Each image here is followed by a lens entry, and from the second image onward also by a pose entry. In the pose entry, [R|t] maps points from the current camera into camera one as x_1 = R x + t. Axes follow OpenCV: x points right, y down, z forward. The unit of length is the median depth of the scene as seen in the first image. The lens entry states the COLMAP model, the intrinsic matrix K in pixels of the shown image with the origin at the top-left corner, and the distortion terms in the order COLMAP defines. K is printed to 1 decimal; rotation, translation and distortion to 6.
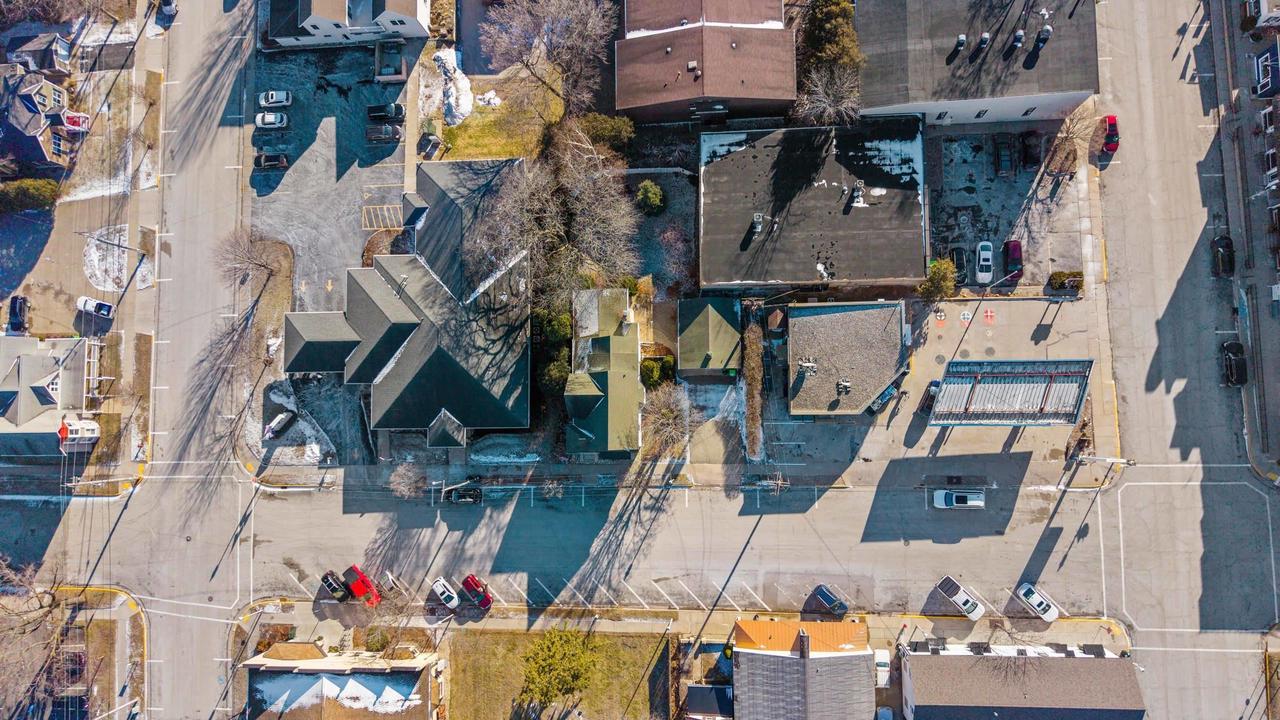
lens RADIAL K [[861.9, 0, 640.0], [0, 861.9, 360.0], [0, 0, 1]] dist [0.045292, -0.068373]
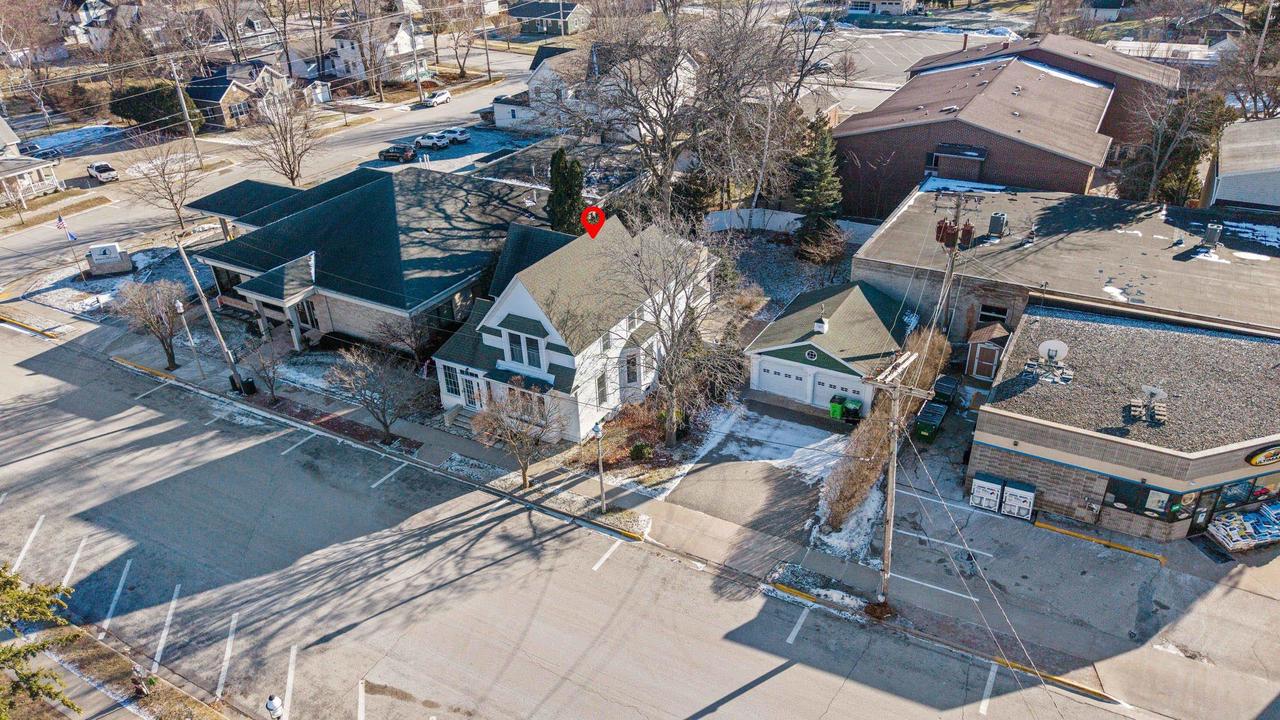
lens RADIAL K [[852.3, 0, 639.4], [0, 852.3, 373.0], [0, 0, 1]] dist [0.045207, -0.059550]
pose [[0.861474, 0.316733, -0.396916, 0.181158], [-0.507416, 0.506473, -0.697147, 0.362498], [-0.019782, 0.801976, 0.597029, 0.737678]]
